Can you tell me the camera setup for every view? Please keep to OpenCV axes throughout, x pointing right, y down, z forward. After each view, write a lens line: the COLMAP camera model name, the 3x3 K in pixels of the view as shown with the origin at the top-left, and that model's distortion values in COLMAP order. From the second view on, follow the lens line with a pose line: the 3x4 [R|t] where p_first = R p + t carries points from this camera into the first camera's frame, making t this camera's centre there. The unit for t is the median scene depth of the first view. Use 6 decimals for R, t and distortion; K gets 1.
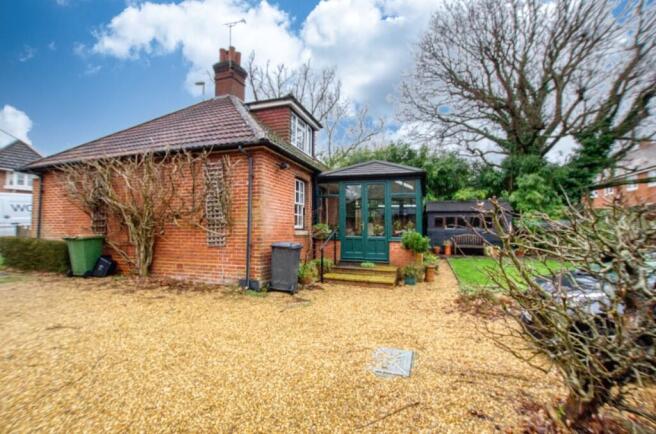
lens RADIAL K [[285.5, 0, 331.6], [0, 285.5, 220.6], [0, 0, 1]] dist [-0.026048, 0.003182]
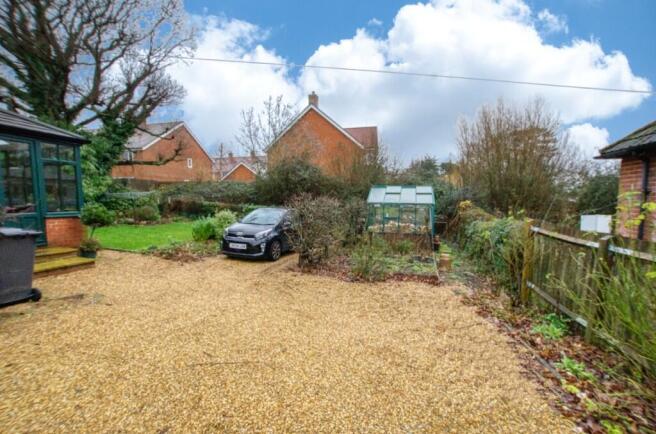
lens RADIAL K [[285.5, 0, 328.9], [0, 285.5, 222.1], [0, 0, 1]] dist [-0.026048, 0.003182]
pose [[-0.038954, -0.090742, 0.995112, -0.367181], [-0.041209, 0.995167, 0.089134, -0.011439], [-0.998391, -0.037536, -0.042505, 0.138422]]
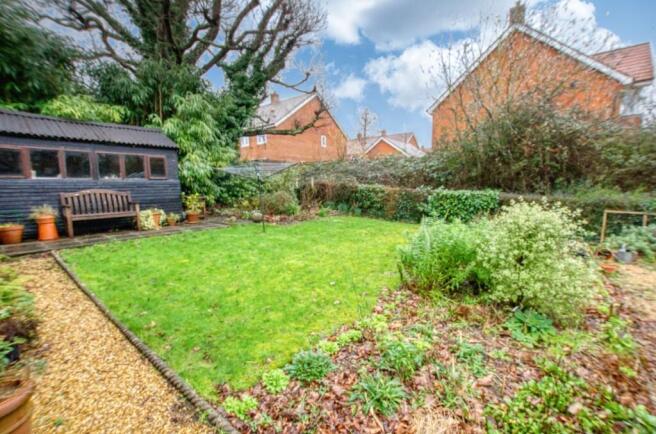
lens RADIAL K [[285.5, 0, 331.2], [0, 285.5, 220.3], [0, 0, 1]] dist [-0.026048, 0.003182]
pose [[0.343390, -0.127543, 0.930493, 0.168596], [-0.021190, 0.989432, 0.143442, 0.022909], [-0.938954, -0.068973, 0.337058, 0.459666]]
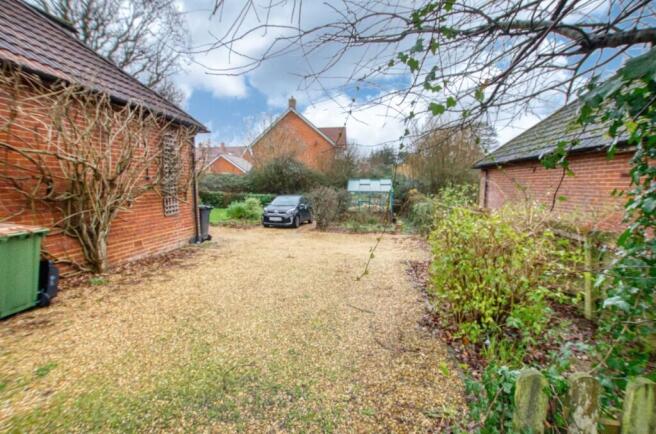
lens RADIAL K [[285.5, 0, 329.0], [0, 285.5, 216.9], [0, 0, 1]] dist [-0.026048, 0.003182]
pose [[-0.173439, -0.111903, 0.978466, -0.726320], [-0.035808, 0.993583, 0.107285, -0.016942], [-0.984193, -0.016429, -0.176334, 0.286900]]
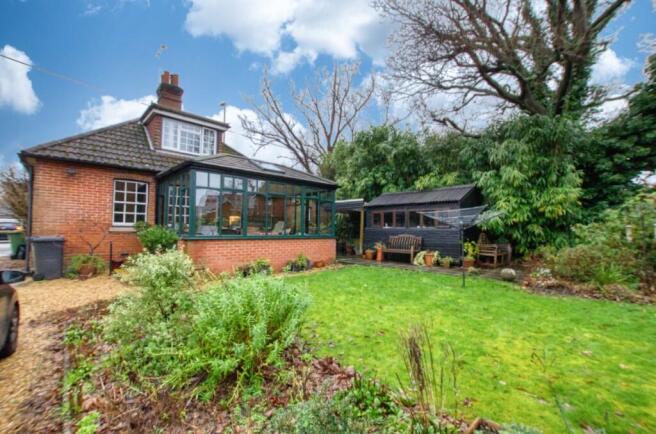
lens RADIAL K [[285.5, 0, 327.9], [0, 285.5, 212.7], [0, 0, 1]] dist [-0.026048, 0.003182]
pose [[0.886943, -0.030316, -0.460882, 0.634332], [0.011792, 0.999005, -0.043019, 0.020041], [0.461728, 0.032721, 0.886418, 0.237766]]
